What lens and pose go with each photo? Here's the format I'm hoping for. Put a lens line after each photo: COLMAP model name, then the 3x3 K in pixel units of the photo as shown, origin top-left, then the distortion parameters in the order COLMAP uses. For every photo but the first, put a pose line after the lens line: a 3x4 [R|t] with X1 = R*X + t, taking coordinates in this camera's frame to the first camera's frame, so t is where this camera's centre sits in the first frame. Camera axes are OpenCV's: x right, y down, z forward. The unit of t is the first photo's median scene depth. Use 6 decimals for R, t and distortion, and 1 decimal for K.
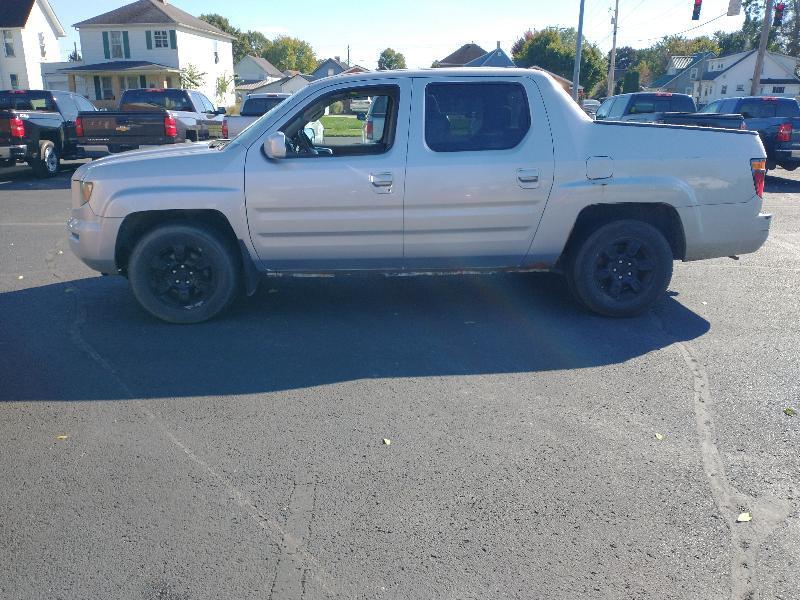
lens RADIAL K [[642.7, 0, 400.0], [0, 642.7, 300.0], [0, 0, 1]] dist [0.056405, -0.090048]
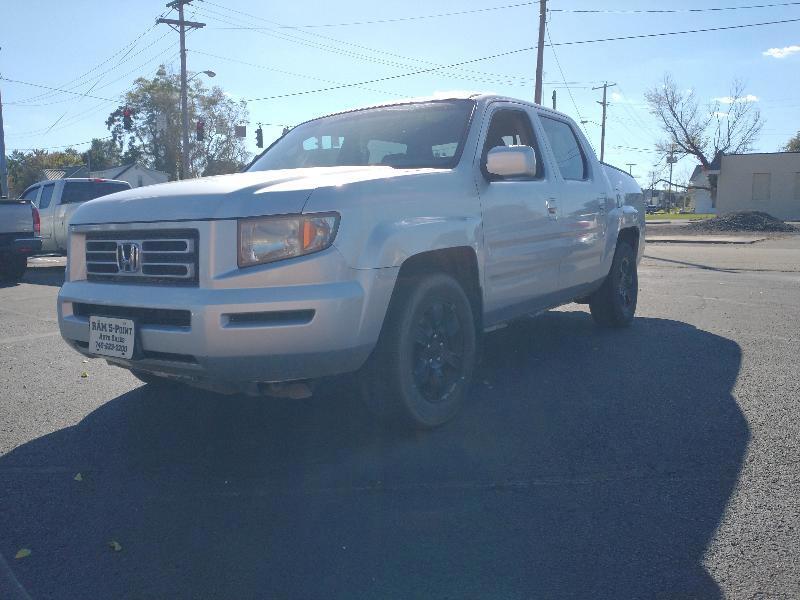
lens RADIAL K [[642.7, 0, 400.0], [0, 642.7, 300.0], [0, 0, 1]] dist [0.056405, -0.090048]
pose [[0.625072, -0.118030, 0.771592, -0.851130], [0.243443, 0.968675, -0.049038, -0.063519], [-0.741633, 0.218491, 0.634225, 0.591046]]
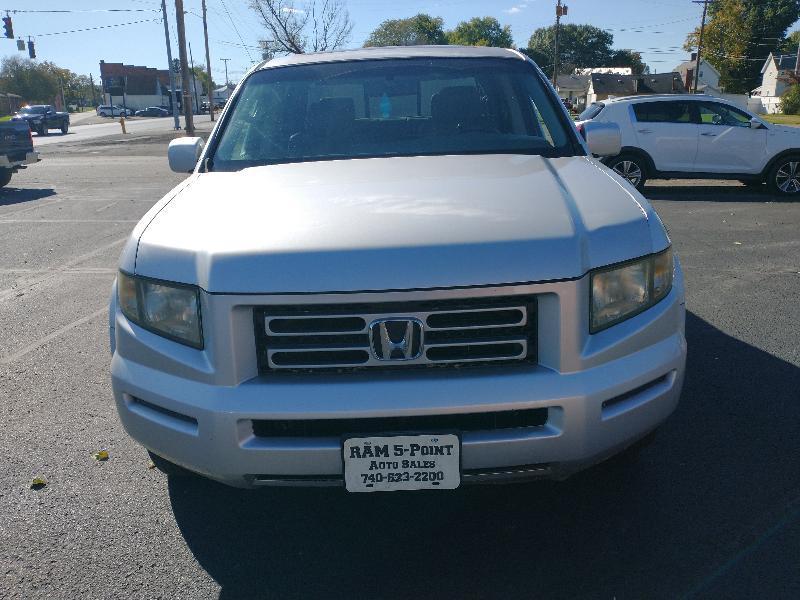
lens RADIAL K [[643.7, 0, 402.3], [0, 643.7, 302.4], [0, 0, 1]] dist [0.069236, -0.116528]
pose [[0.075963, -0.301124, 0.950555, -0.906181], [0.312269, 0.912538, 0.264126, -0.313520], [-0.946952, 0.276765, 0.163351, 1.071919]]
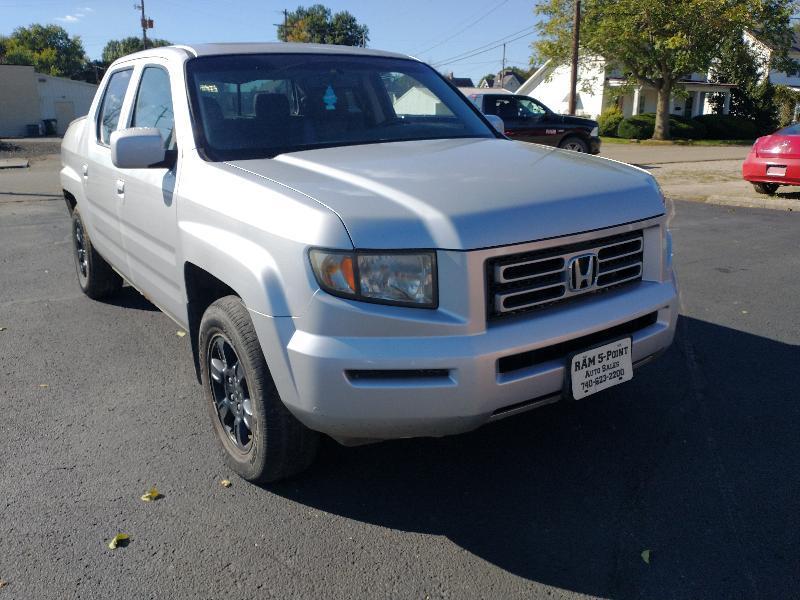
lens RADIAL K [[642.7, 0, 400.0], [0, 642.7, 300.0], [0, 0, 1]] dist [0.056405, -0.090048]
pose [[-0.497740, -0.243130, 0.832552, -0.886495], [0.261044, 0.873403, 0.411124, -0.410248], [-0.827110, 0.421966, -0.371260, 1.449819]]
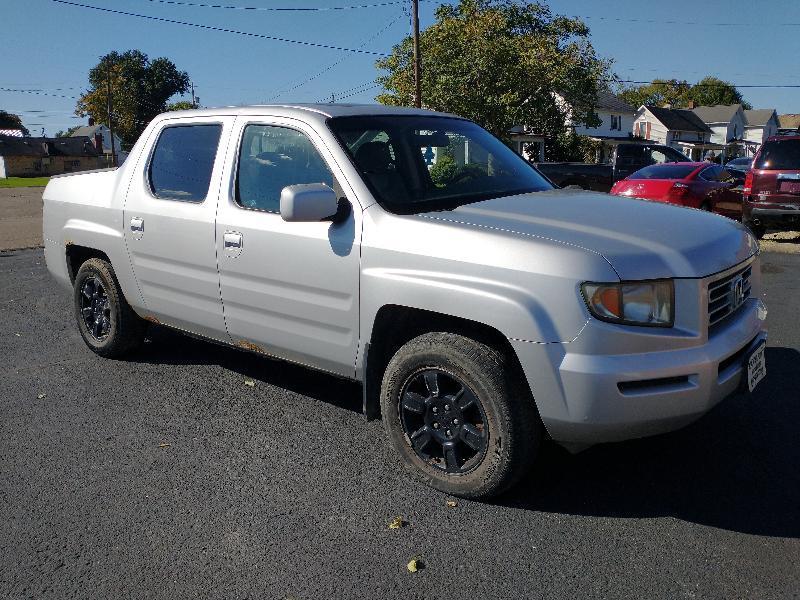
lens RADIAL K [[642.7, 0, 400.0], [0, 642.7, 300.0], [0, 0, 1]] dist [0.056405, -0.090048]
pose [[-0.703754, -0.151215, 0.694164, -0.744933], [0.215593, 0.885554, 0.411479, -0.511846], [-0.676941, 0.439236, -0.590611, 1.738319]]
